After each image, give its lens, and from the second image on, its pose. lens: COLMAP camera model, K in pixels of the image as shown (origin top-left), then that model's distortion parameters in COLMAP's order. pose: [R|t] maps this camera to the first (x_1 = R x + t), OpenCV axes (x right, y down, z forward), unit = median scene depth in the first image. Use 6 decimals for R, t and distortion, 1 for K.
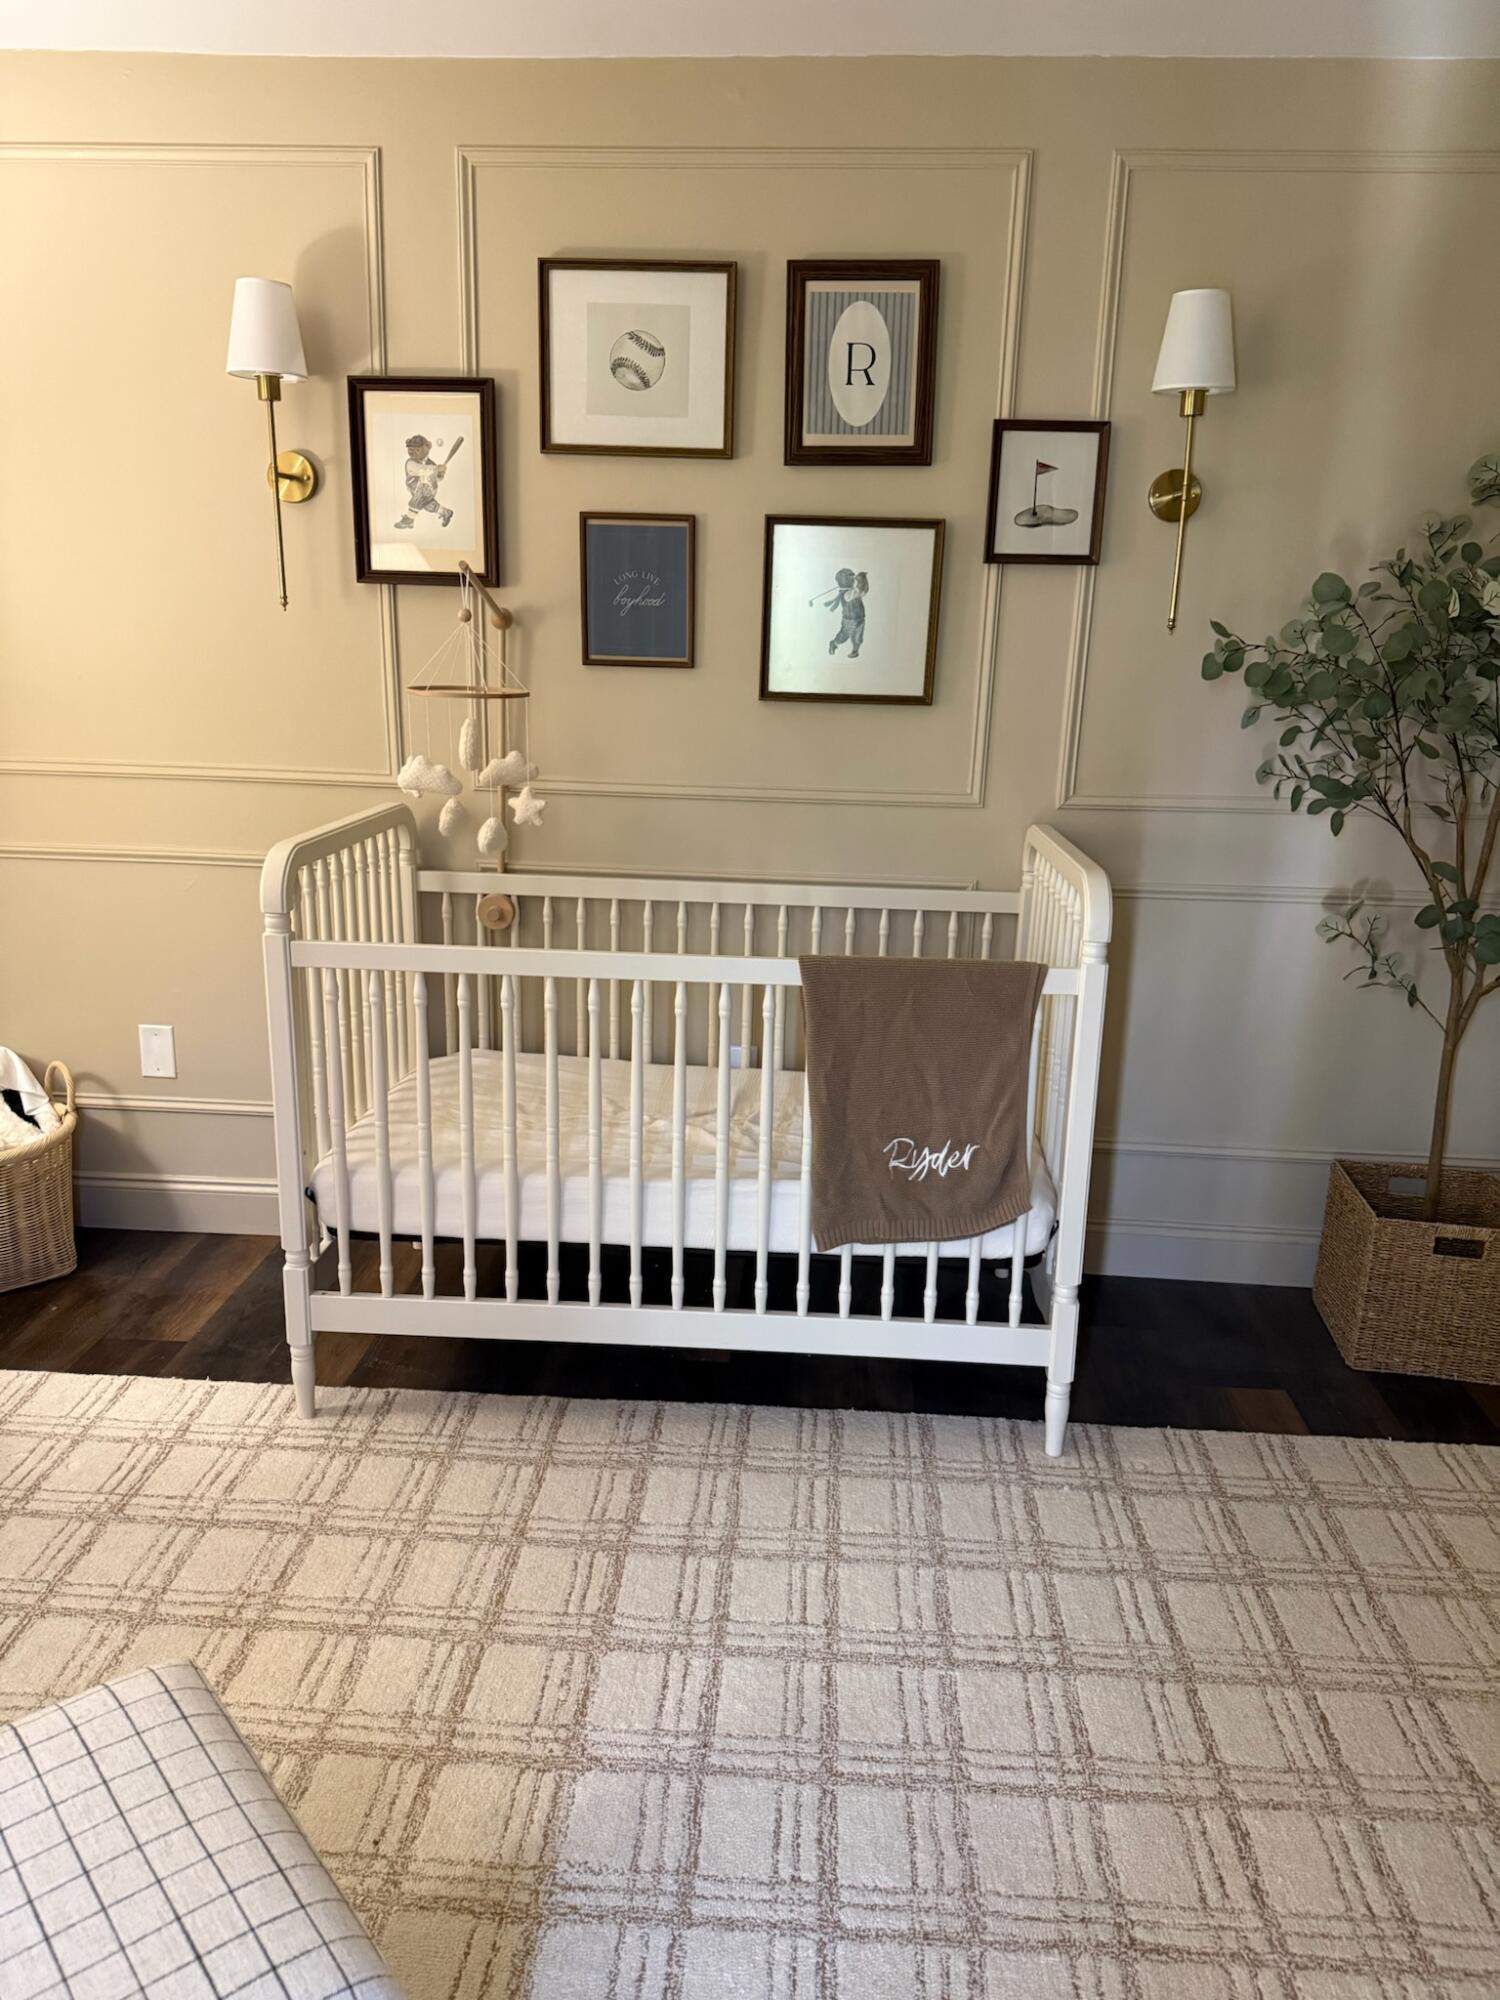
lens RADIAL K [[1429.1, 0, 749.5], [0, 1429.1, 1008.9], [0, 0, 1]] dist [0.050662, -0.074518]
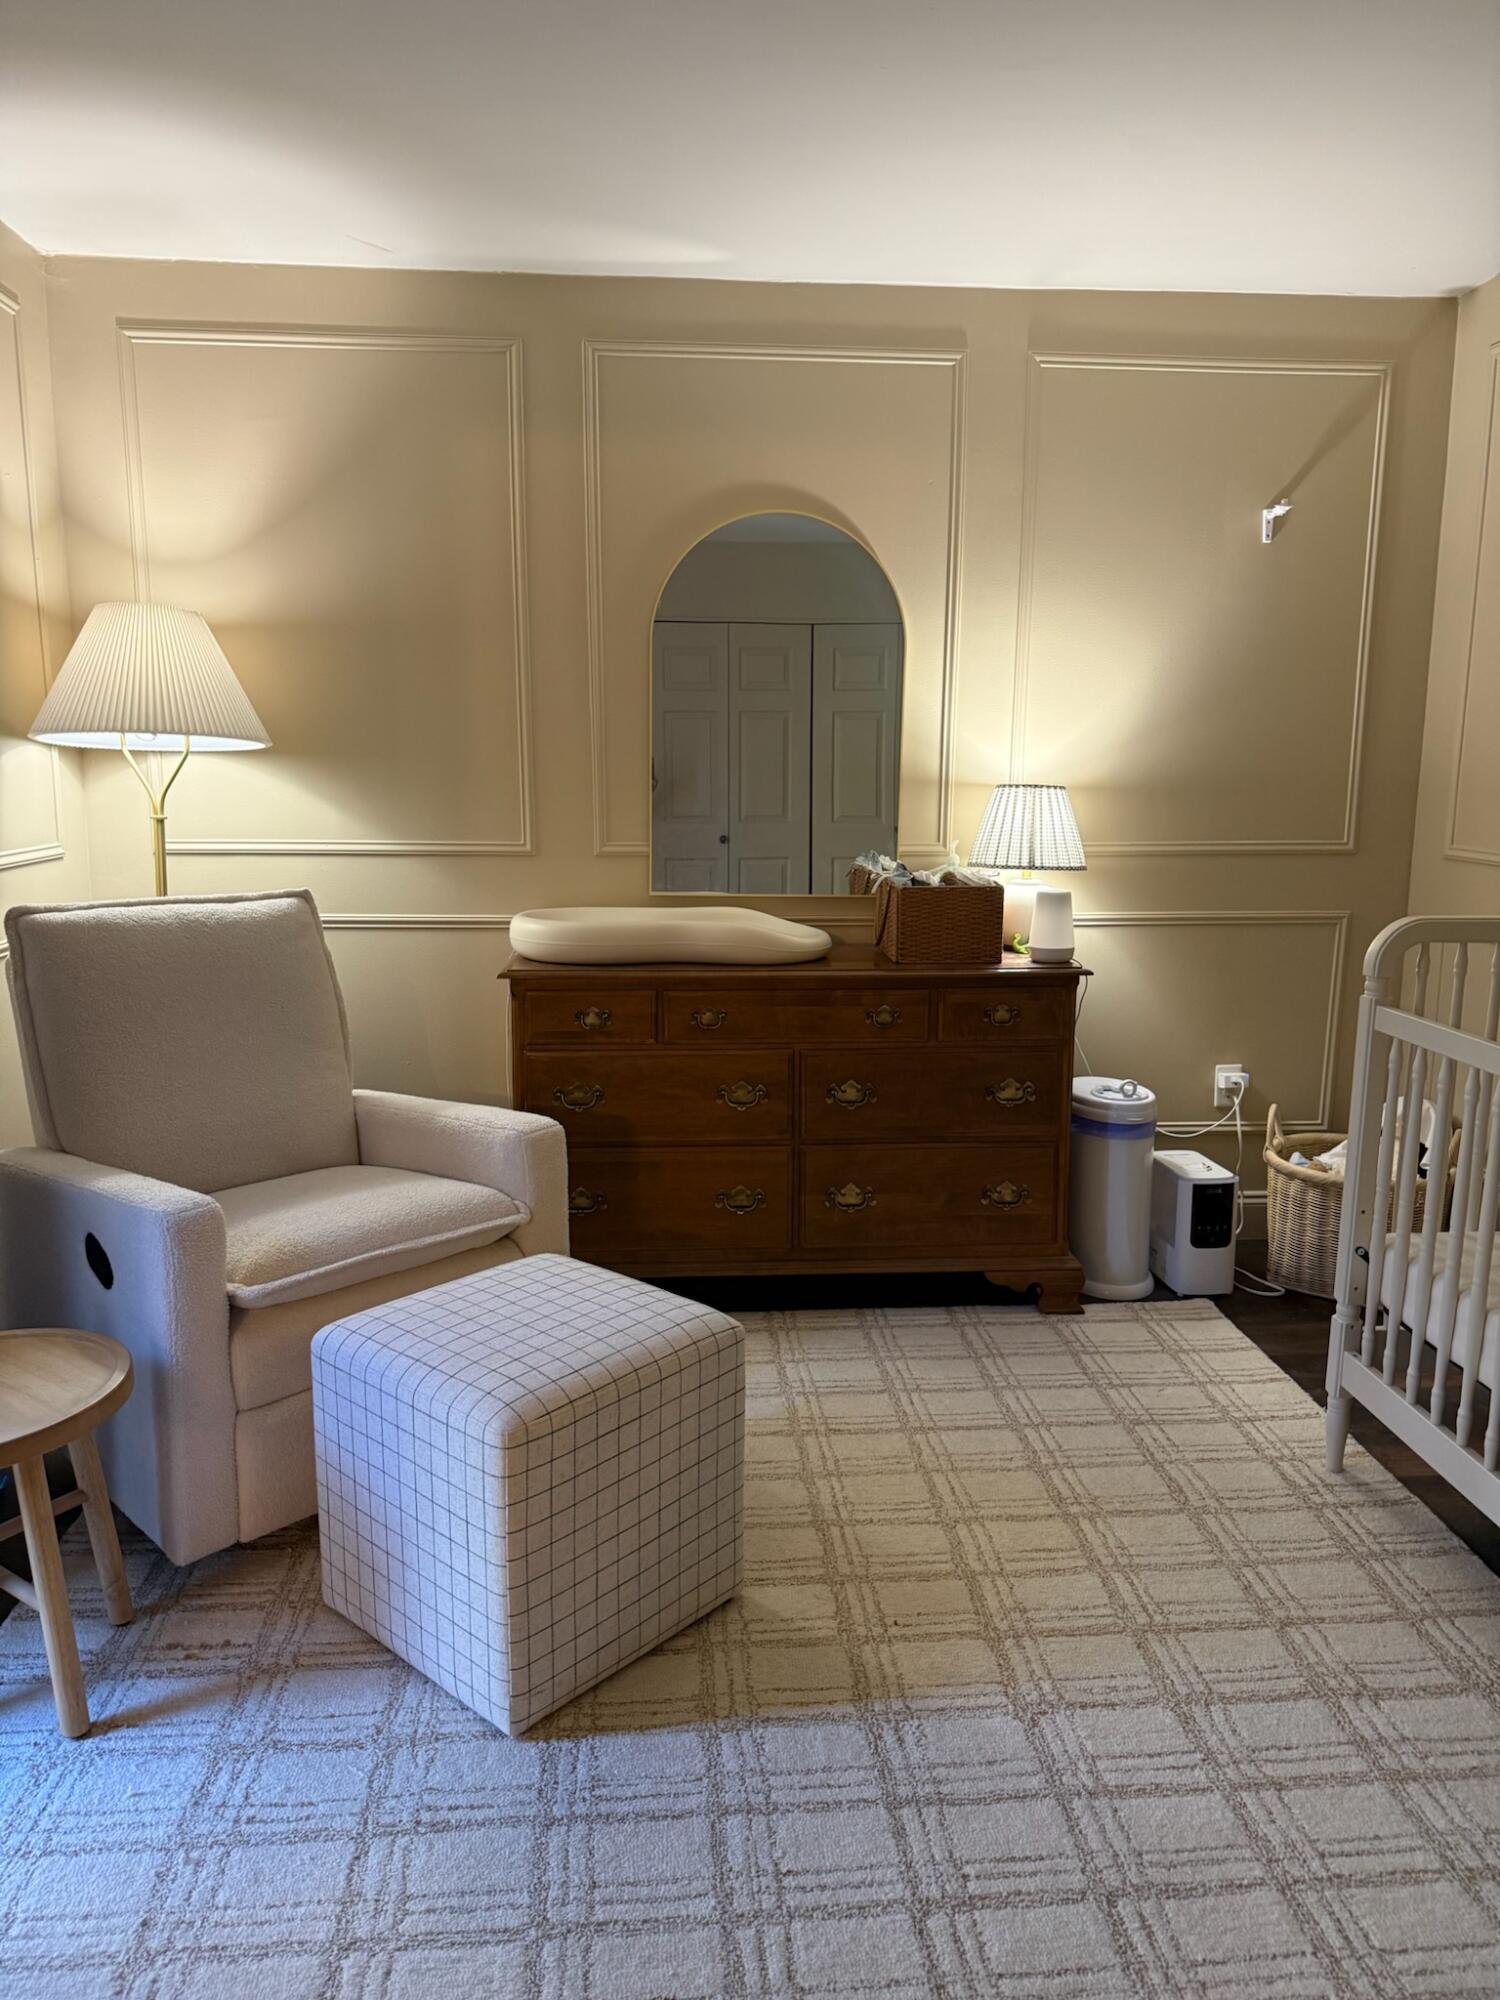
lens RADIAL K [[1429.1, 0, 716.0], [0, 1429.1, 999.1], [0, 0, 1]] dist [0.050662, -0.074518]
pose [[0.117743, 0.151036, -0.981491, 0.604064], [-0.262365, 0.957978, 0.115943, -0.042037], [0.957758, 0.243858, 0.152422, 0.344363]]
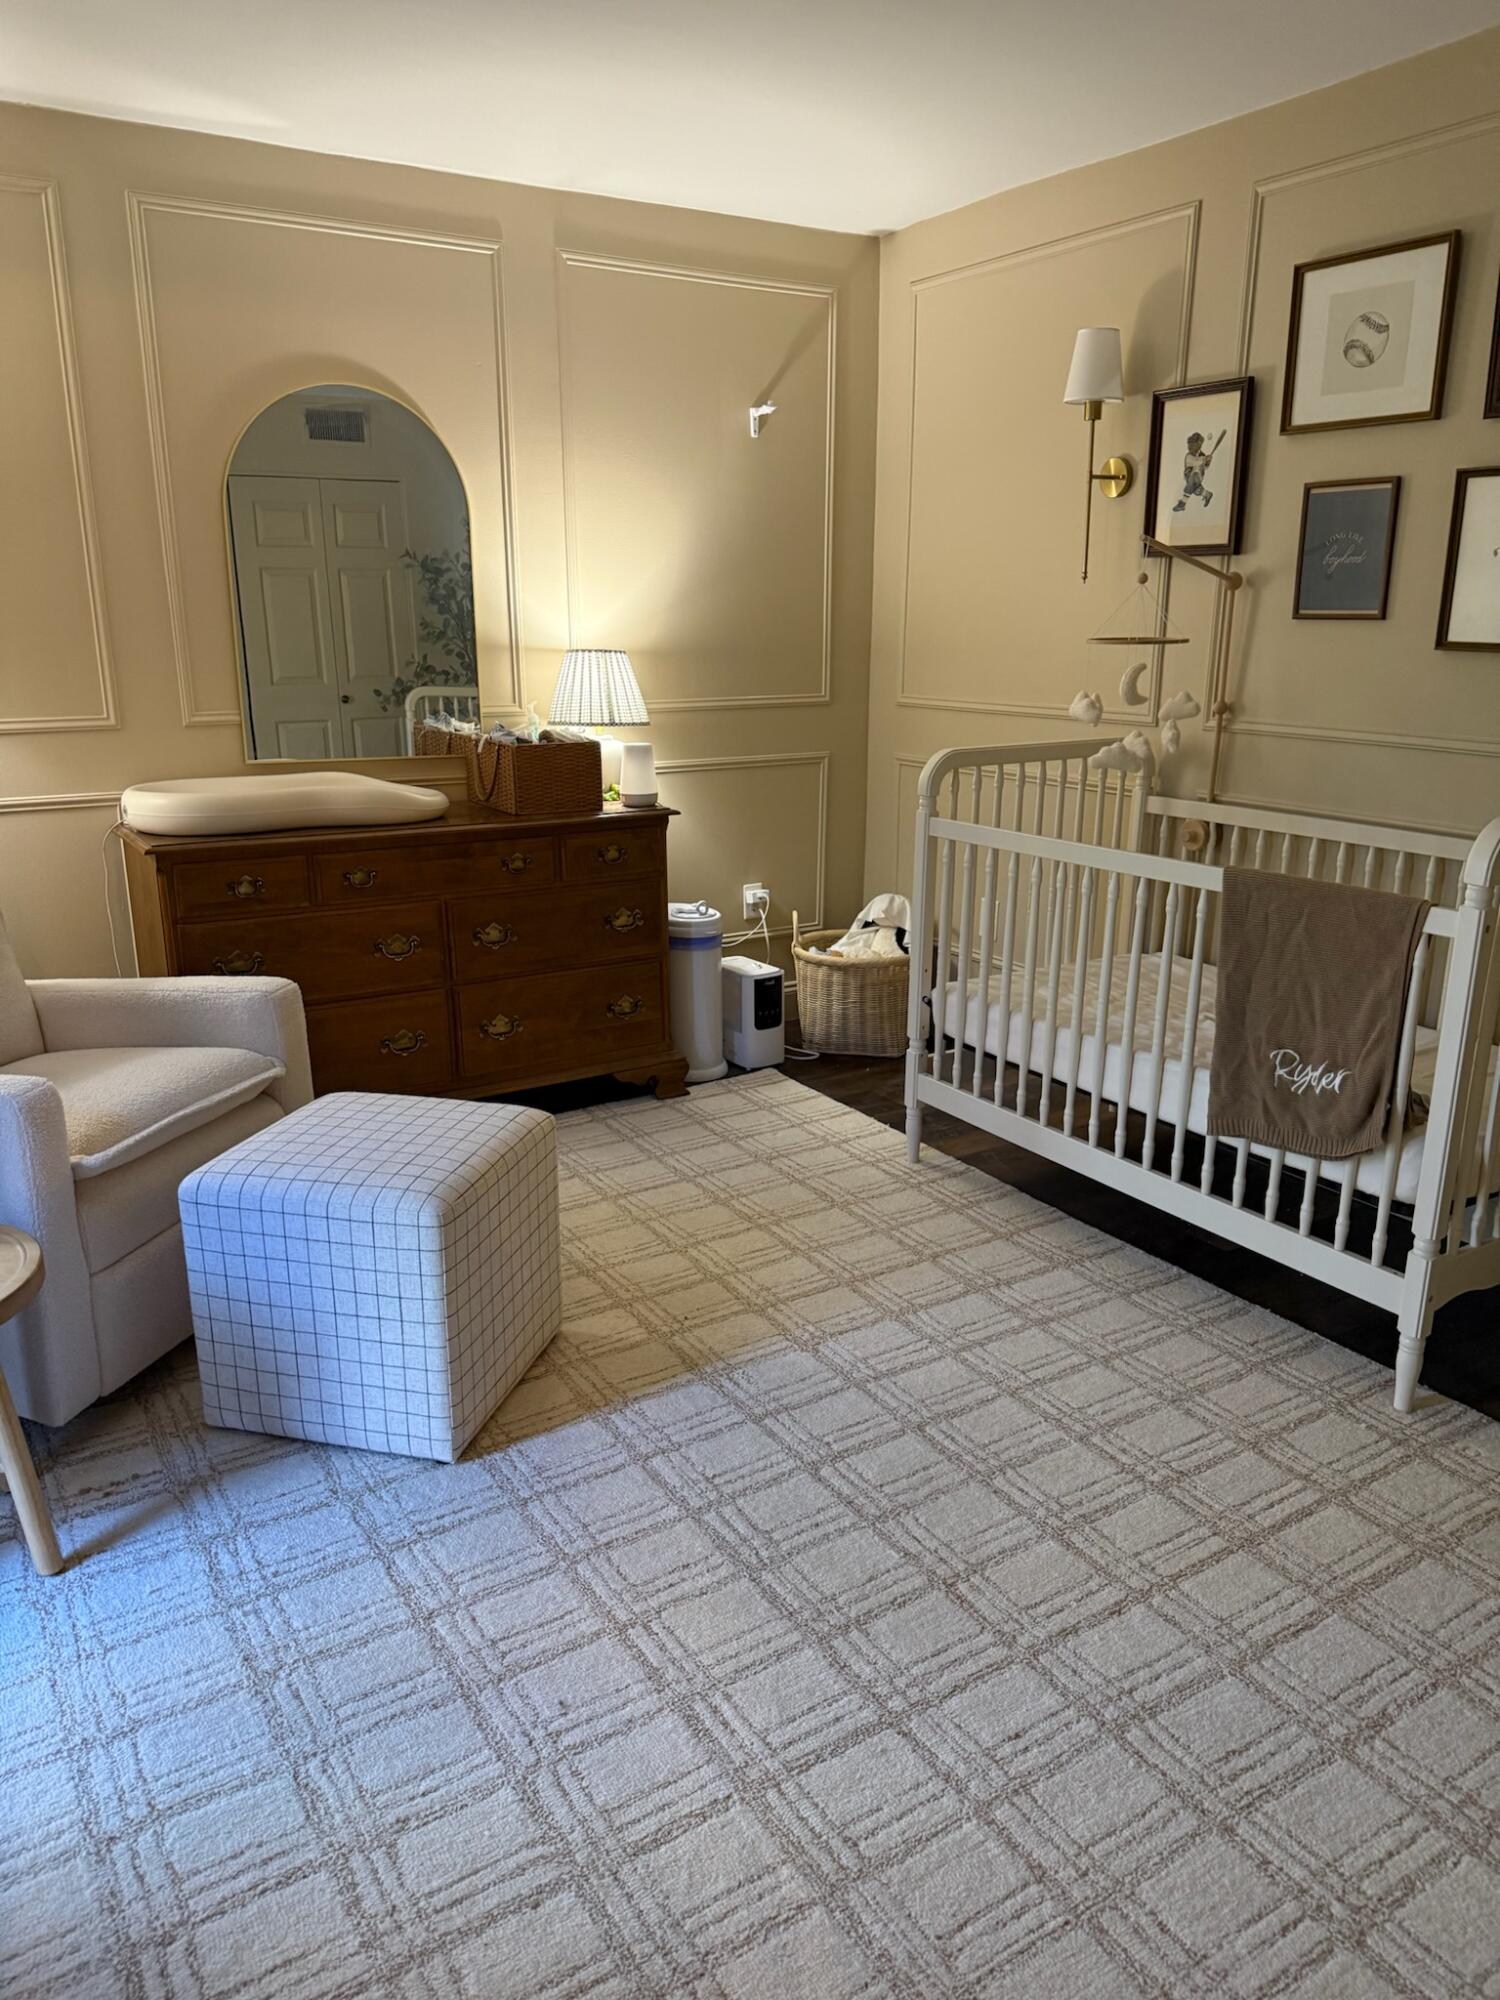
lens RADIAL K [[1429.1, 0, 718.4], [0, 1429.1, 1030.8], [0, 0, 1]] dist [0.050662, -0.074518]
pose [[0.562529, 0.213323, -0.798783, 0.679349], [-0.205459, 0.971902, 0.114865, 0.037952], [0.800842, 0.099502, 0.590552, 0.012435]]
